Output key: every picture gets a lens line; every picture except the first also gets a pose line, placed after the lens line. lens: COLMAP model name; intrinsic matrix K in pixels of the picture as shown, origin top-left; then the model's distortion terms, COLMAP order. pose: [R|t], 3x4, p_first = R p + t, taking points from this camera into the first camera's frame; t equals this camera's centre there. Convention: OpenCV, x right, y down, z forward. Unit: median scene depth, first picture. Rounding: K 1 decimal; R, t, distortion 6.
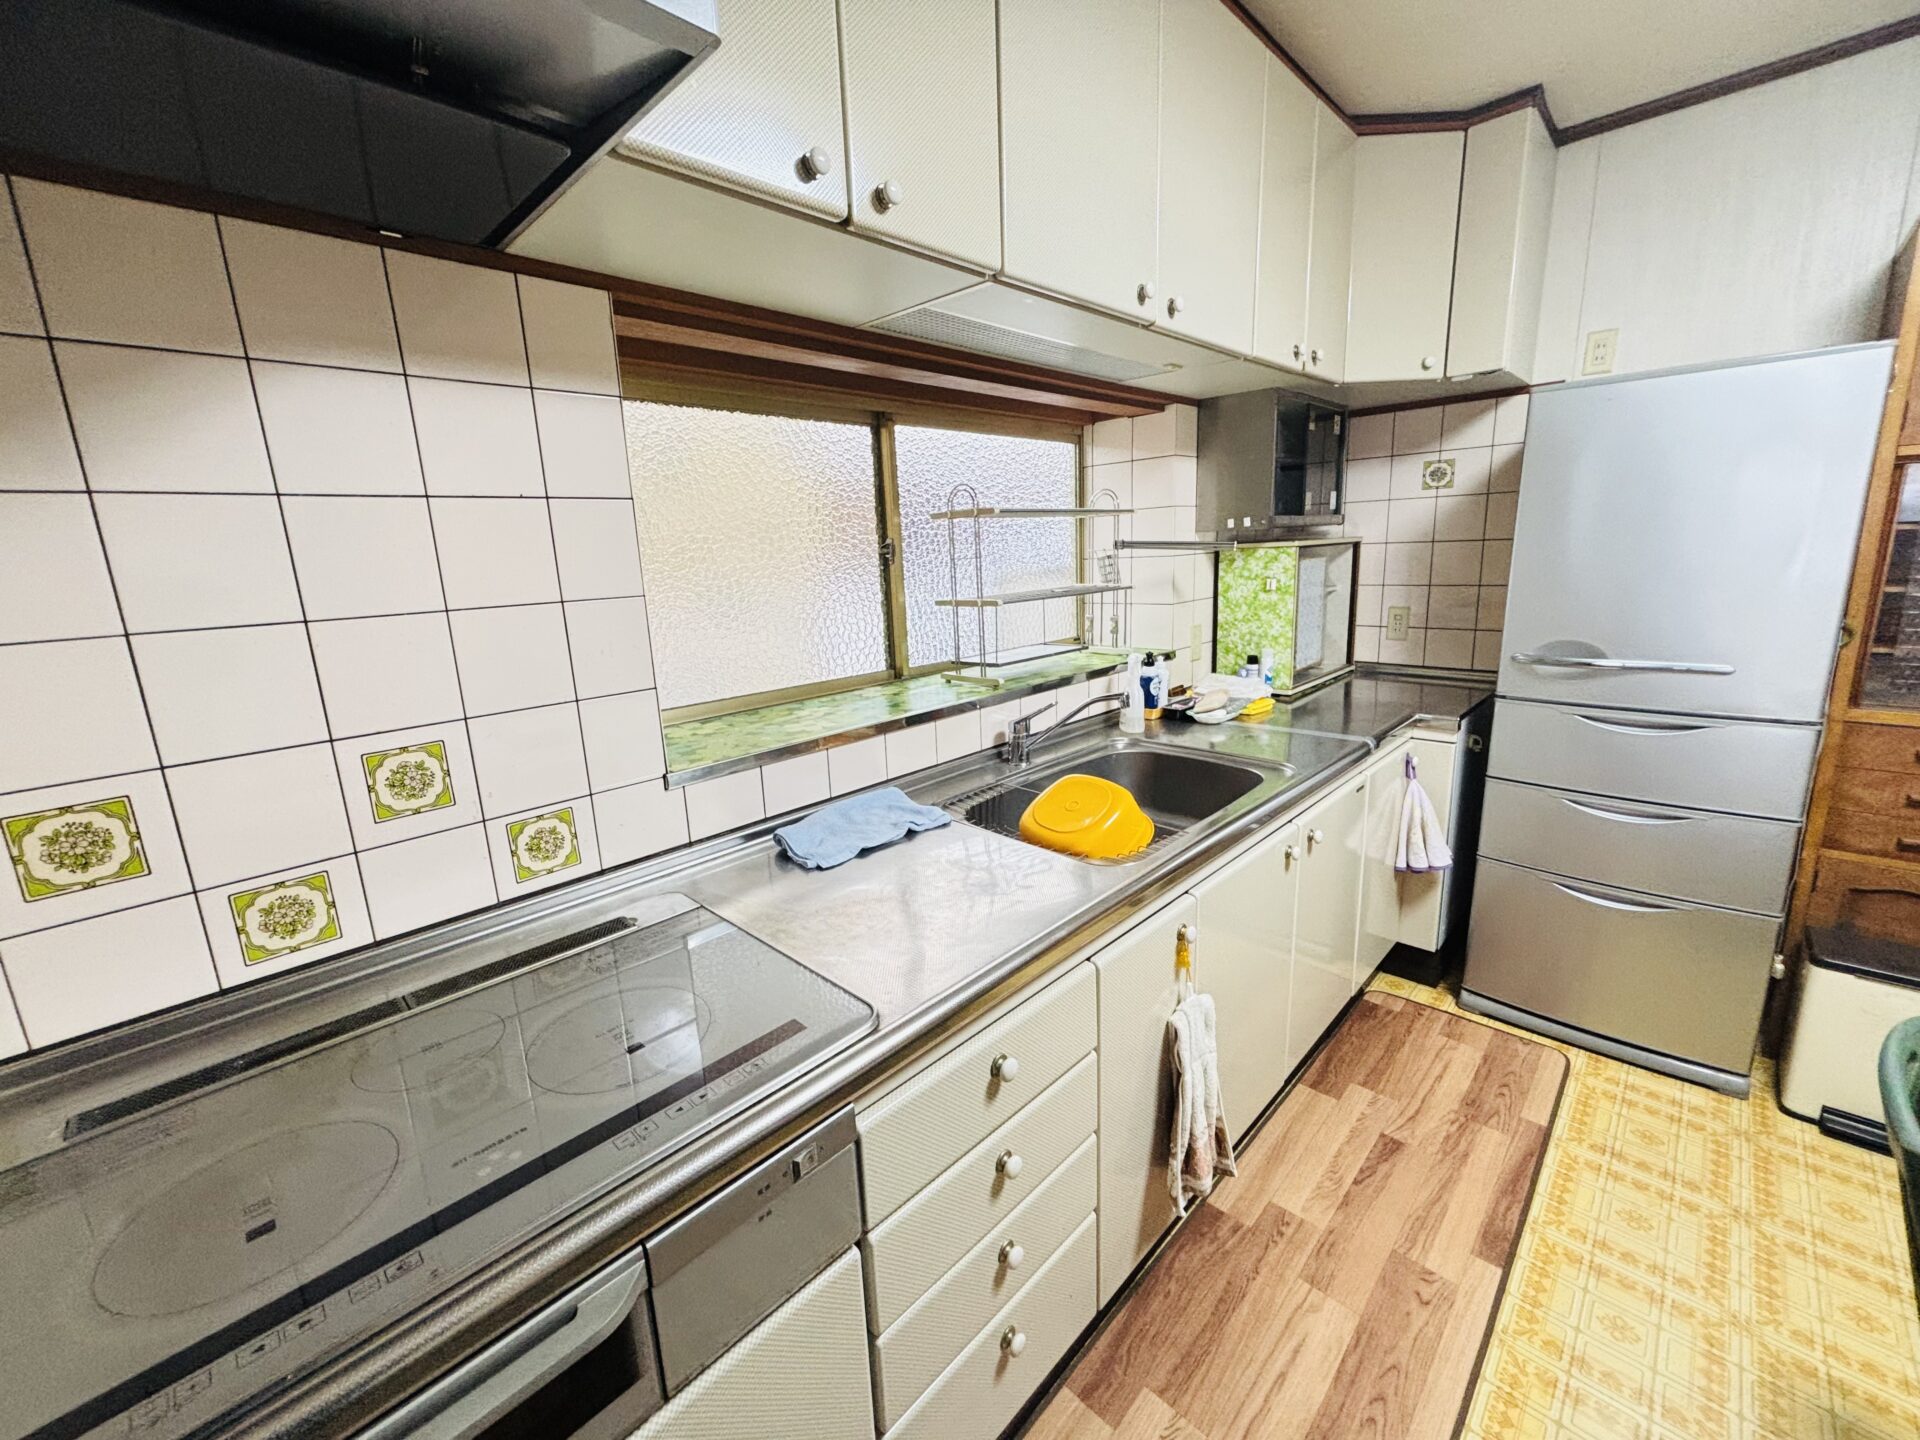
lens RADIAL K [[765.0, 0, 957.0], [0, 765.0, 712.0], [0, 0, 1]] dist [-0.002681, -0.000705]
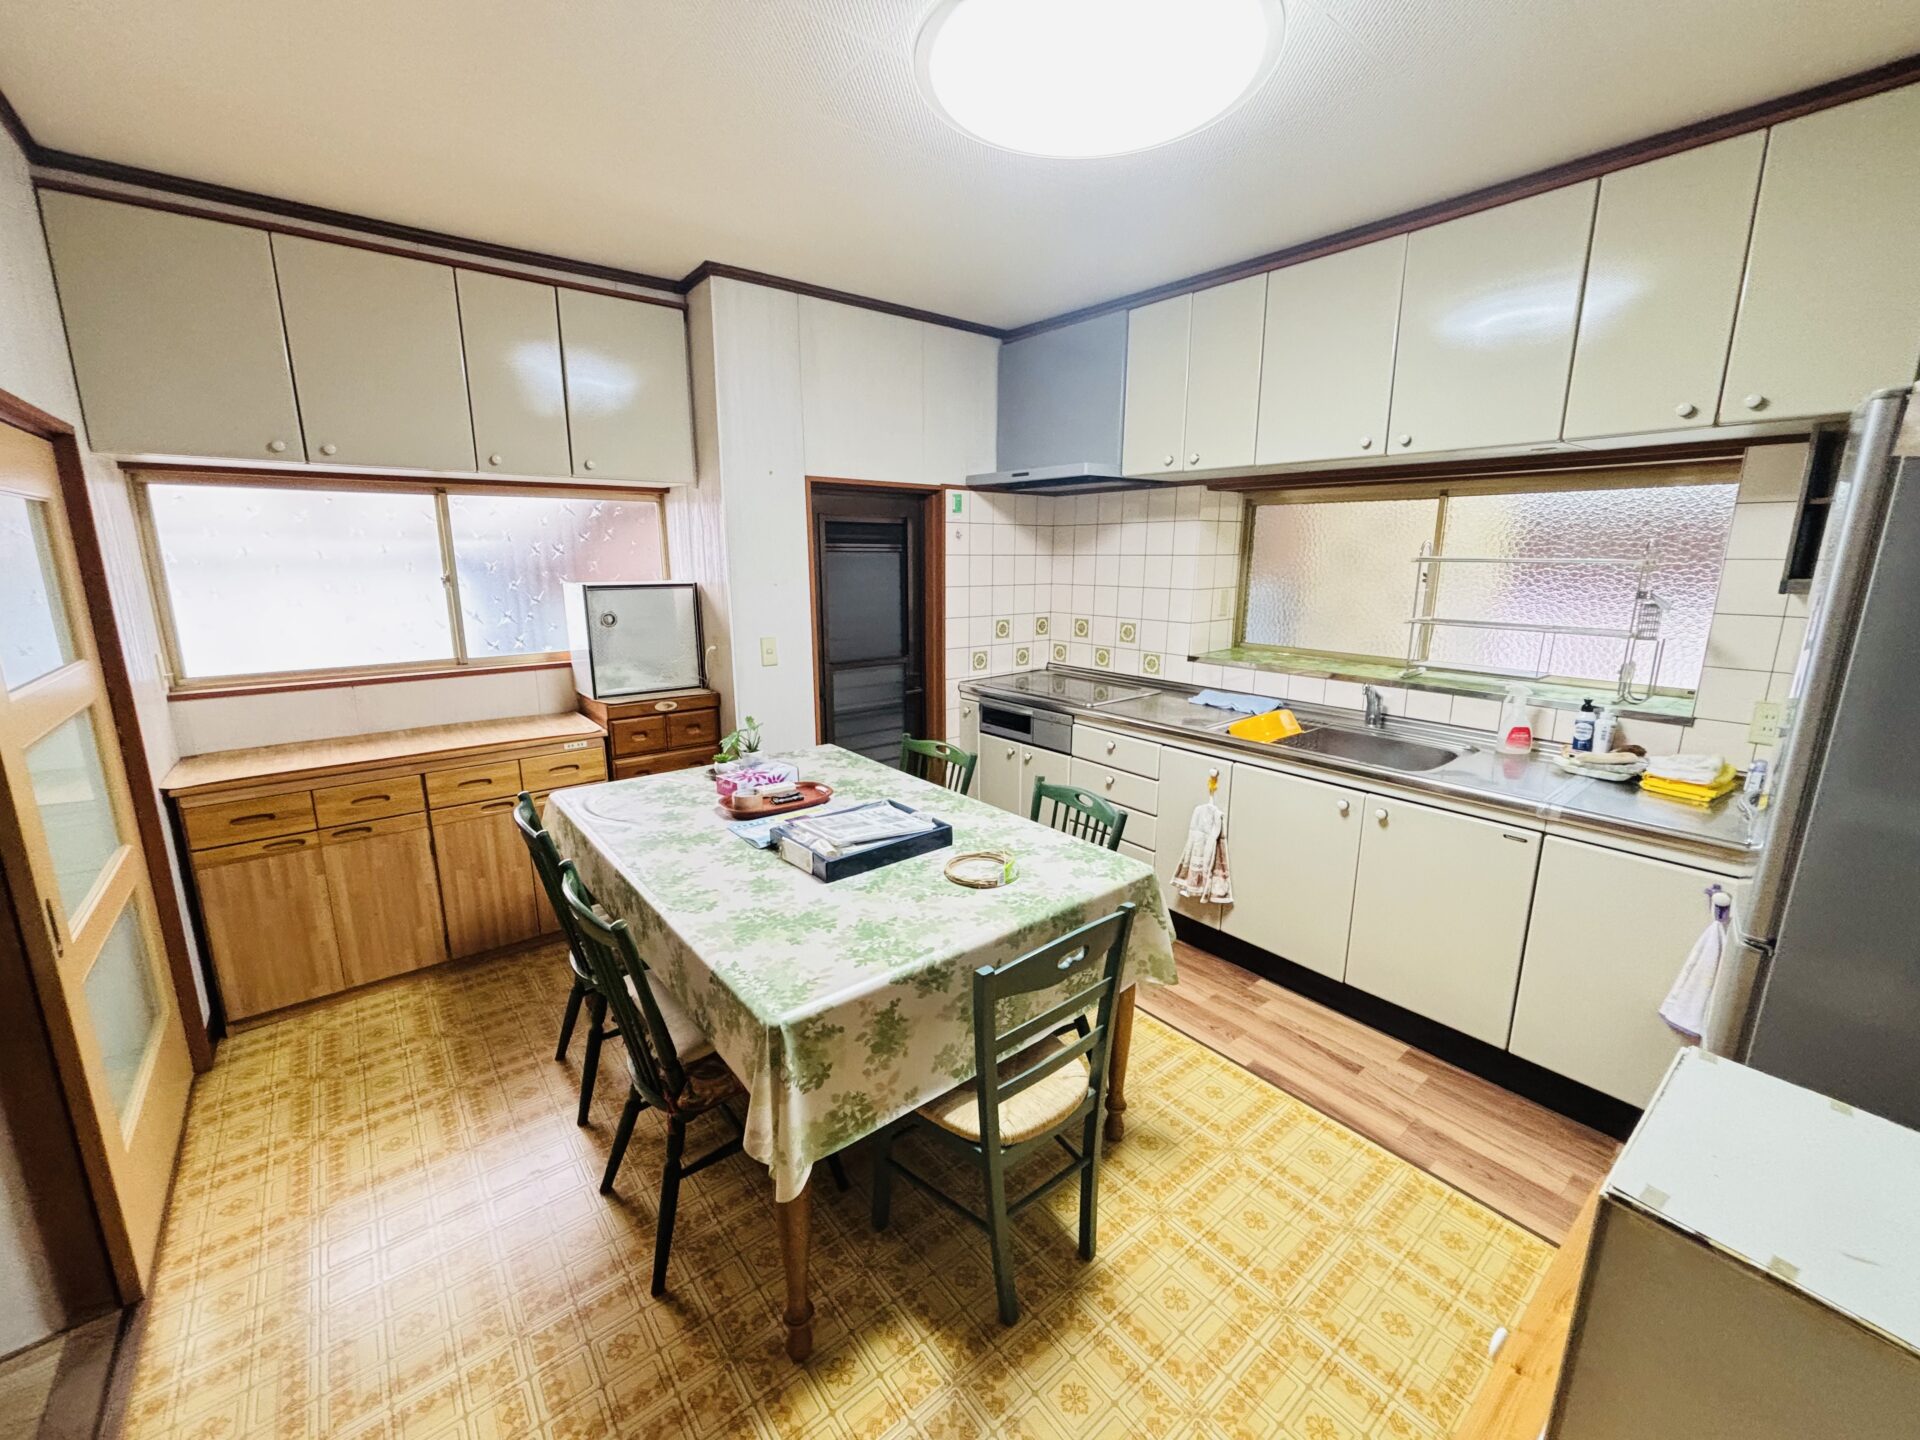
lens RADIAL K [[765.0, 0, 950.4], [0, 765.0, 718.4], [0, 0, 1]] dist [-0.002681, -0.000705]
pose [[-0.113088, 0.253814, -0.960619, 2.125178], [-0.202537, 0.940632, 0.272377, -0.247961], [0.972723, 0.225364, -0.054968, 0.336508]]
